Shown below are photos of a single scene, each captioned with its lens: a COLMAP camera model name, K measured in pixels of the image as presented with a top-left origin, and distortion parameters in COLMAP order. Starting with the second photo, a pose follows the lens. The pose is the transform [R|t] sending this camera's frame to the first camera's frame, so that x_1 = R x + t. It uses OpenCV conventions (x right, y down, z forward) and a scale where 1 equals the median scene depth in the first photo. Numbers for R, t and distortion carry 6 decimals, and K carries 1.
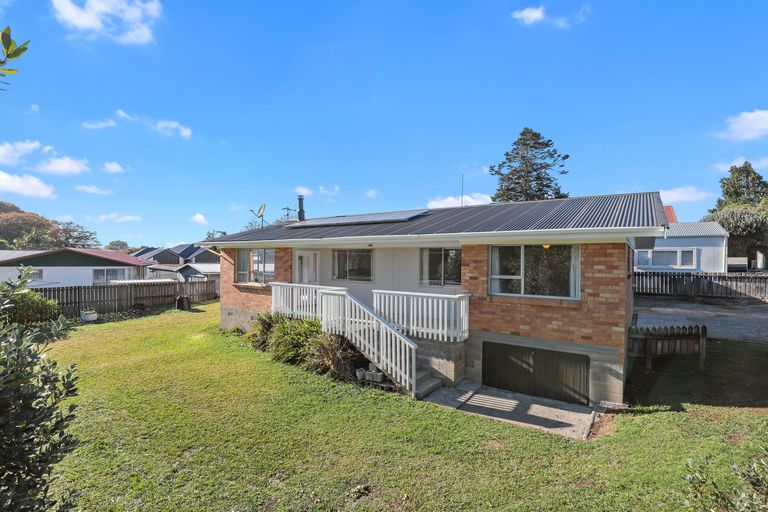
lens RADIAL K [[374.2, 0, 384.0], [0, 374.2, 256.0], [0, 0, 1]] dist [0.000162, 0.000011]
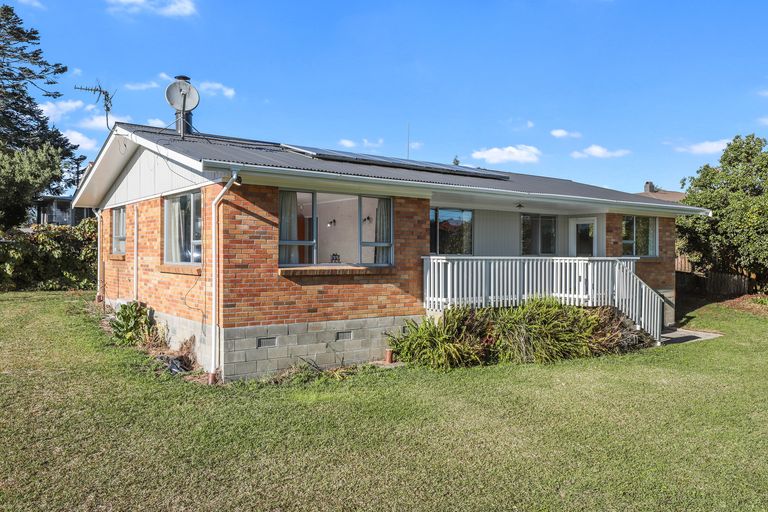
lens RADIAL K [[614.1, 0, 384.0], [0, 614.1, 256.0], [0, 0, 1]] dist [0.002337, 0.001050]
pose [[0.307738, -0.013349, 0.951377, -1.037805], [-0.010477, 0.999793, 0.017417, 0.044907], [-0.951413, -0.015328, 0.307535, 0.666329]]
